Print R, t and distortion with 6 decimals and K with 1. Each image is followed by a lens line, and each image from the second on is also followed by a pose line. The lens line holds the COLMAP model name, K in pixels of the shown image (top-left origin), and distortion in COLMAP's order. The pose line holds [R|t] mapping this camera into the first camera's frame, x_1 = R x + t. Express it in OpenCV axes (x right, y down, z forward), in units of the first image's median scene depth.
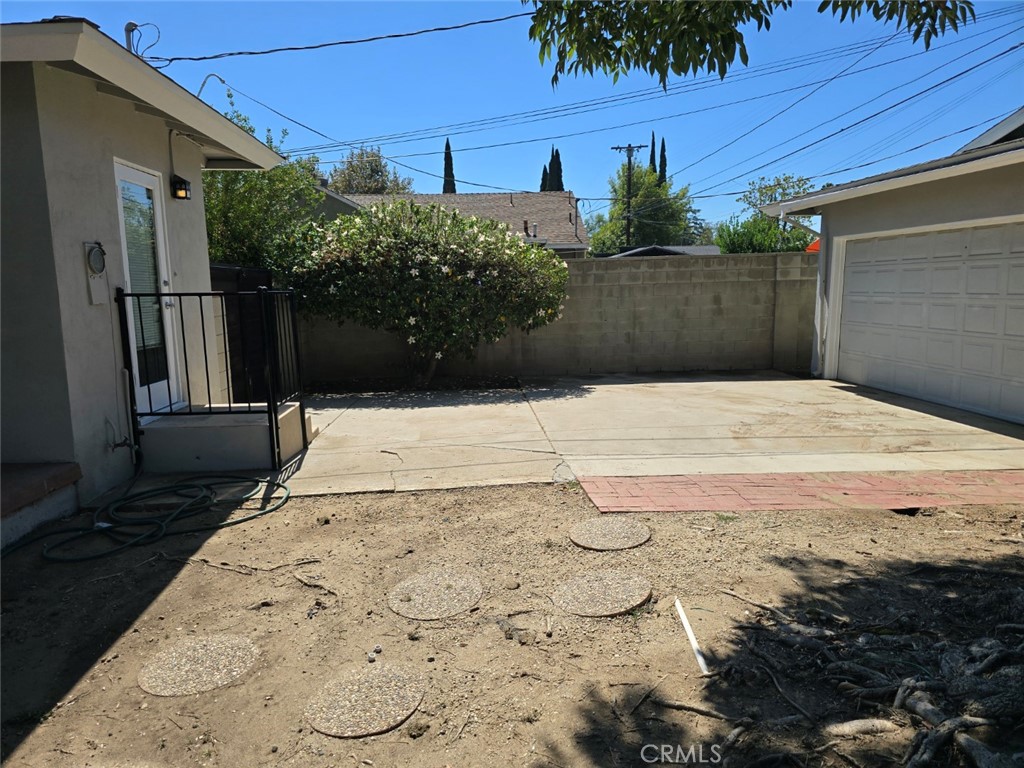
lens RADIAL K [[688.5, 0, 506.3], [0, 688.5, 380.7], [0, 0, 1]] dist [0.087342, -0.071986]
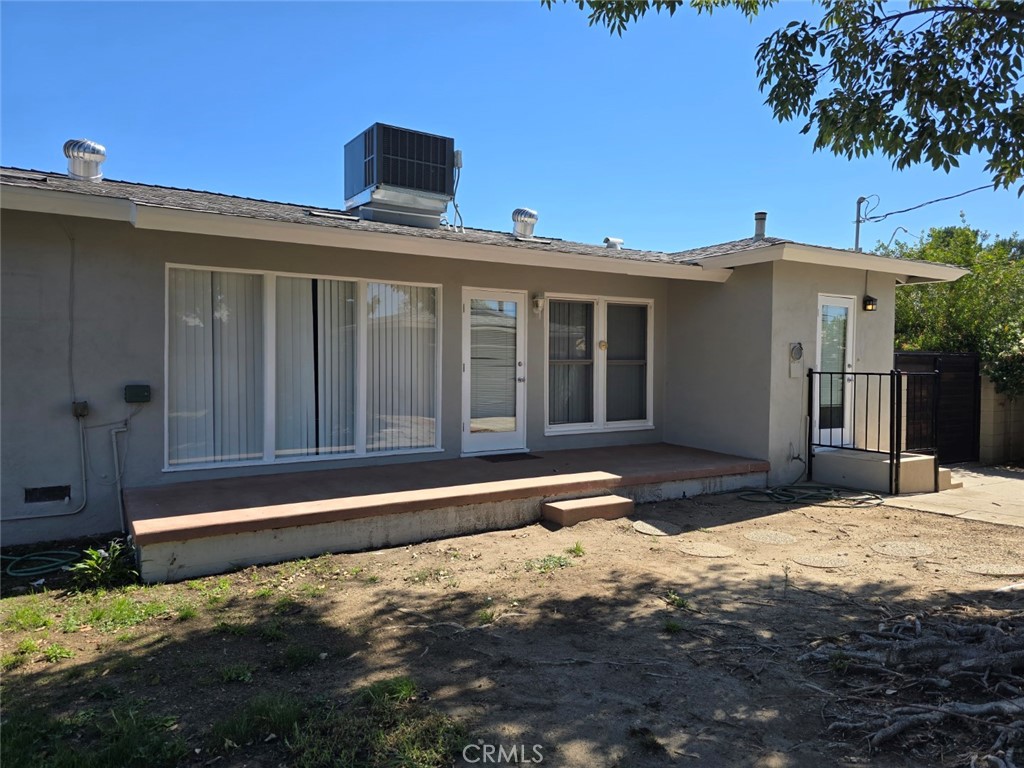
lens RADIAL K [[688.5, 0, 506.3], [0, 688.5, 380.7], [0, 0, 1]] dist [0.087342, -0.071986]
pose [[0.489762, 0.040416, -0.870919, 0.551501], [-0.135908, 0.990253, -0.030474, 0.047727], [0.861198, 0.133290, 0.490481, -0.452406]]
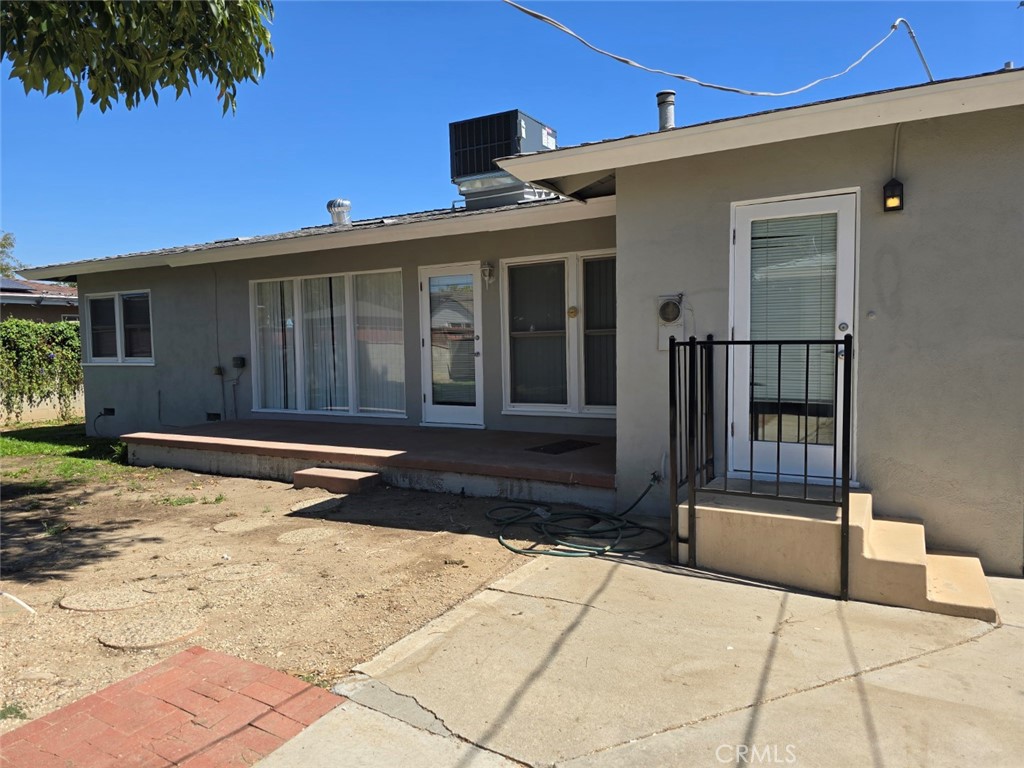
lens RADIAL K [[688.5, 0, 506.3], [0, 688.5, 380.7], [0, 0, 1]] dist [0.087342, -0.071986]
pose [[-0.544815, 0.074255, -0.835262, 0.439525], [-0.089116, 0.985304, 0.145722, -0.182874], [0.833808, 0.153827, -0.530191, 1.264912]]
